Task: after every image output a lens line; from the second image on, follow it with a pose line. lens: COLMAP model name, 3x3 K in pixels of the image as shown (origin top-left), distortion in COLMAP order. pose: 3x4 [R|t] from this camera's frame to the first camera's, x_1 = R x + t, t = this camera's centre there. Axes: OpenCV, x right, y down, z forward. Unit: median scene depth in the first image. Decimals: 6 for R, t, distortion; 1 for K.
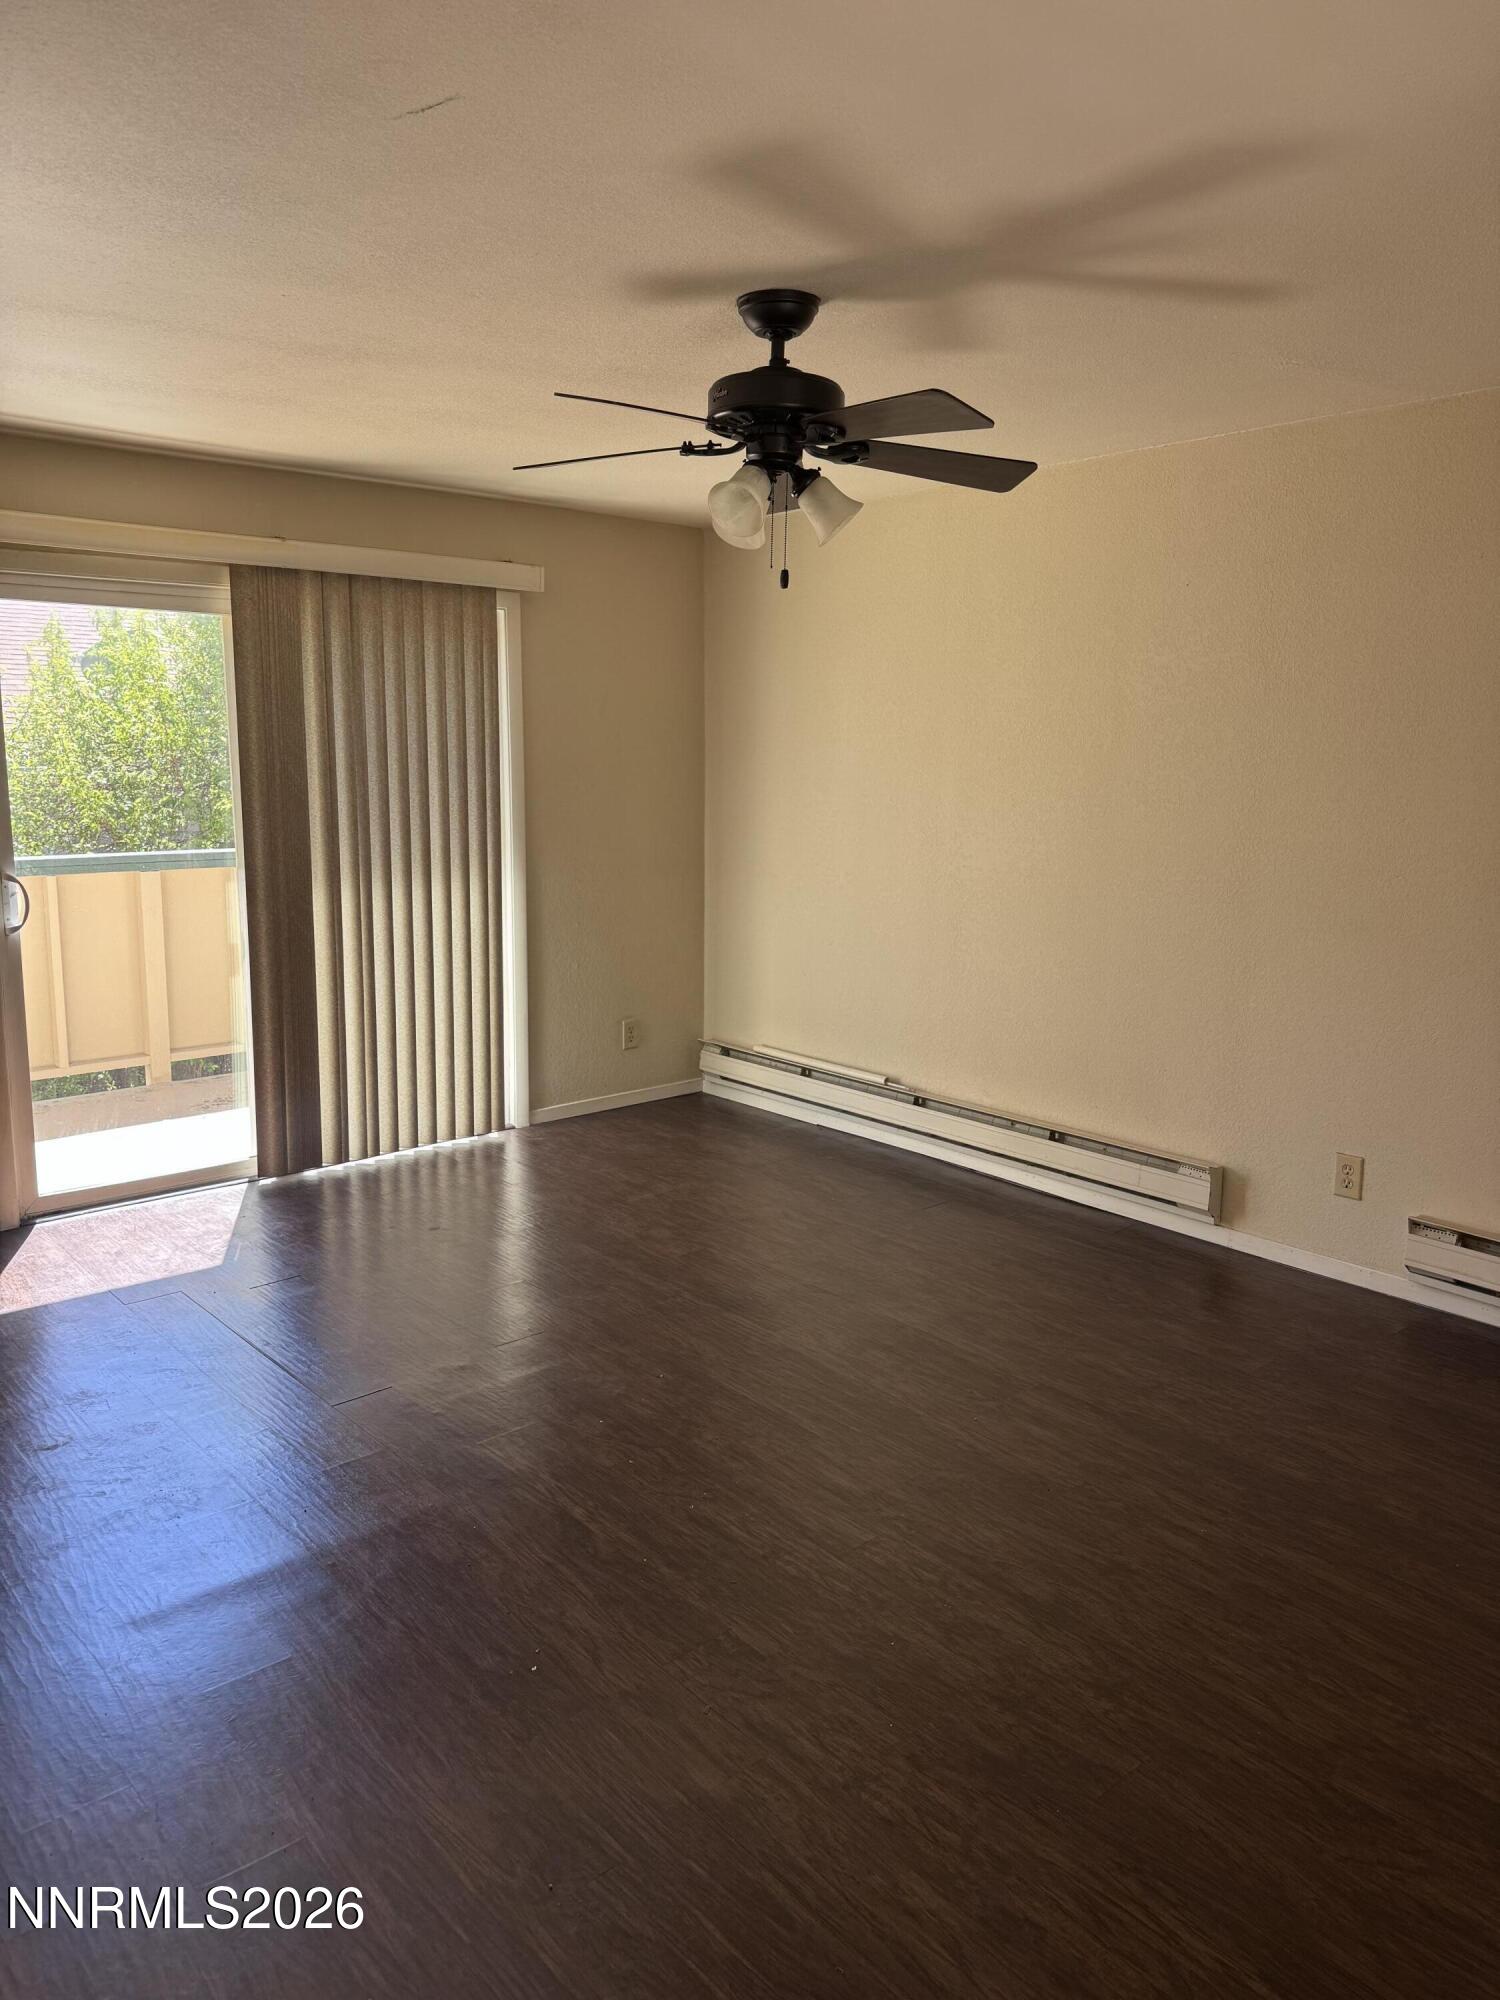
lens RADIAL K [[1411.7, 0, 746.4], [0, 1411.7, 999.1], [0, 0, 1]] dist [0.011248, 0.001265]
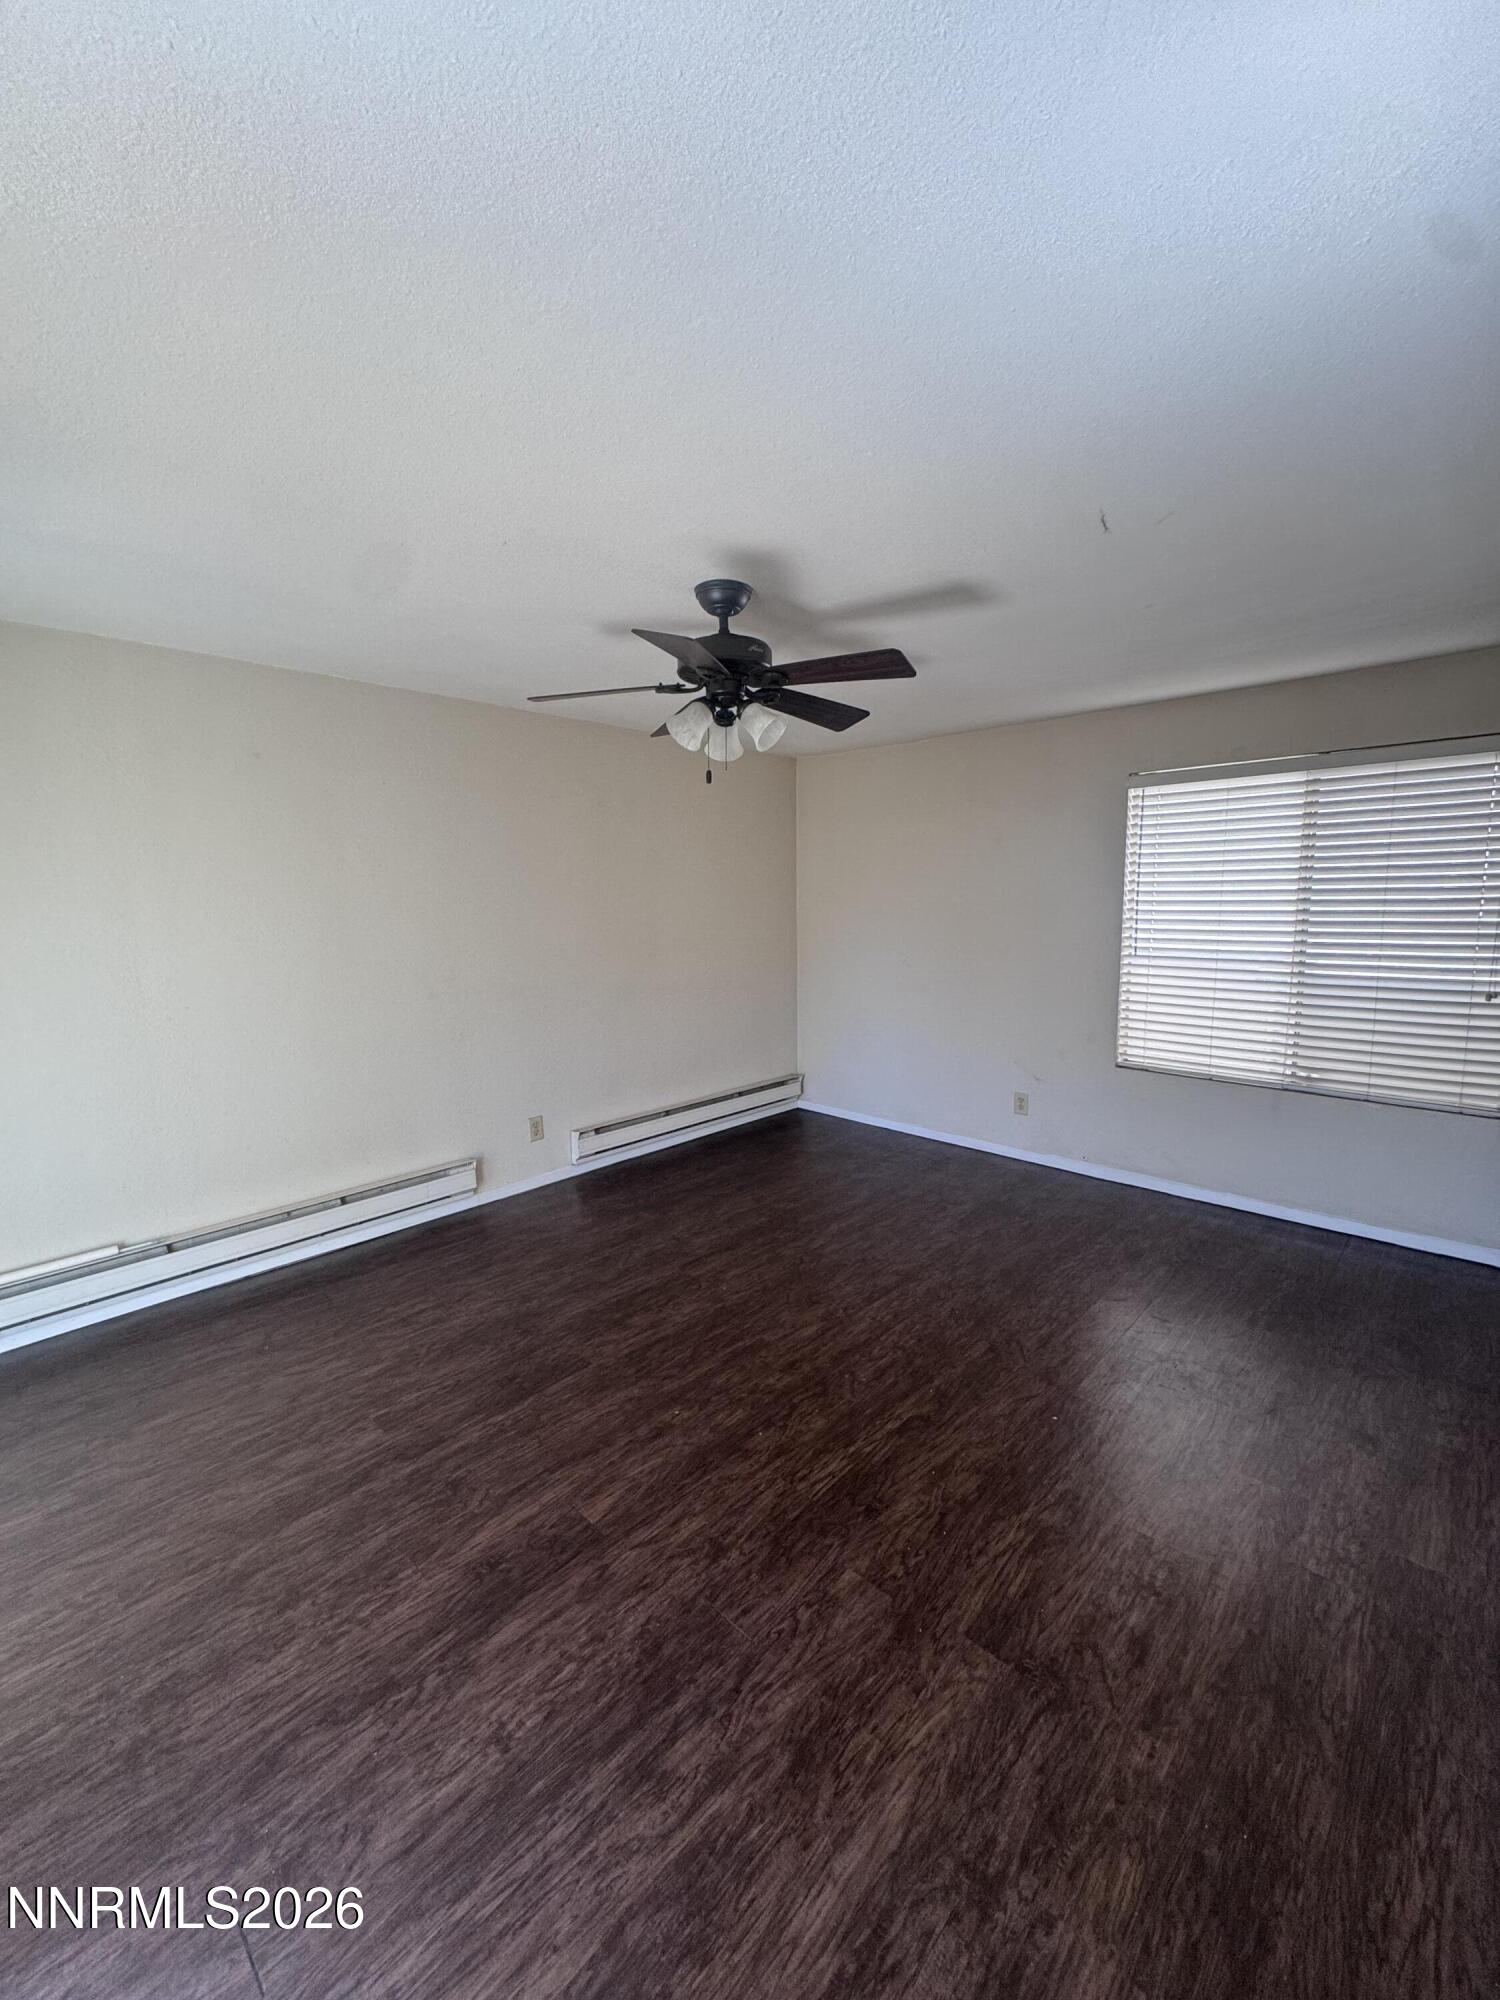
lens RADIAL K [[811.3, 0, 754.1], [0, 811.3, 980.4], [0, 0, 1]] dist [-0.002510, -0.000678]
pose [[-0.111306, -0.117383, 0.986829, -0.549851], [0.182501, 0.973697, 0.136406, -0.134941], [-0.976885, 0.195280, -0.086956, 0.720297]]
